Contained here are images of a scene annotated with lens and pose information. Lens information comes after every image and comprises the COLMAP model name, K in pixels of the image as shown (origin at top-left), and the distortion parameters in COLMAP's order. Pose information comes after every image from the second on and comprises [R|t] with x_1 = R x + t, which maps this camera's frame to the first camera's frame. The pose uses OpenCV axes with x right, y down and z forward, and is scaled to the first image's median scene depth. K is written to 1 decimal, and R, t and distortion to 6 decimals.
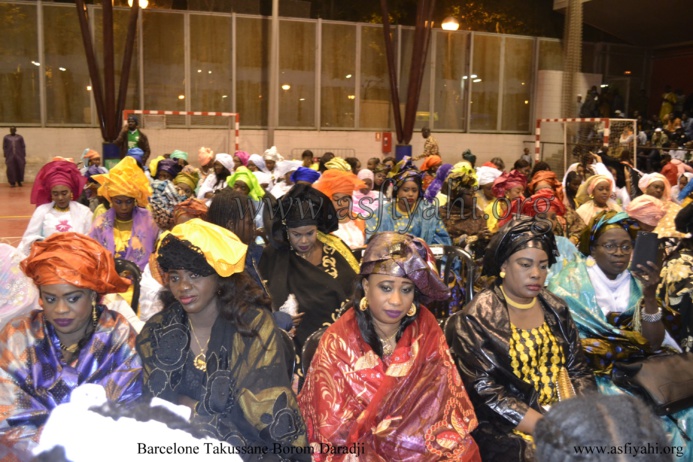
lens RADIAL K [[630.8, 0, 352.8], [0, 630.8, 229.3], [0, 0, 1]] dist [-0.061023, 0.000000]
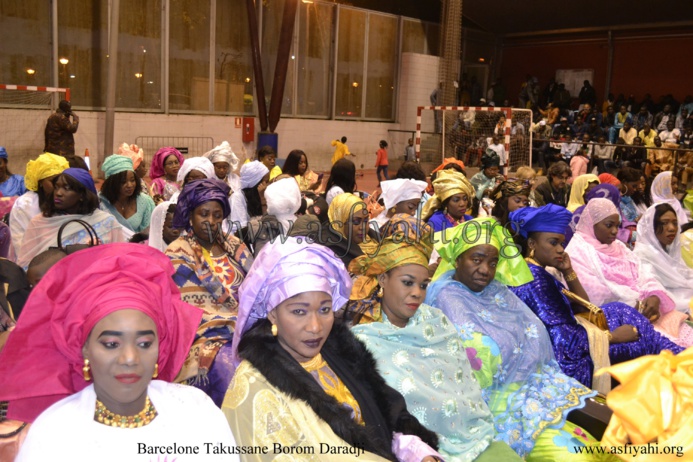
lens RADIAL K [[630.8, 0, 346.9], [0, 630.8, 233.6], [0, 0, 1]] dist [-0.061023, 0.000000]
pose [[0.940516, -0.038361, 0.337578, -0.113910], [0.027529, 0.998943, 0.036818, -0.028880], [-0.338633, -0.025335, 0.940577, 0.177395]]
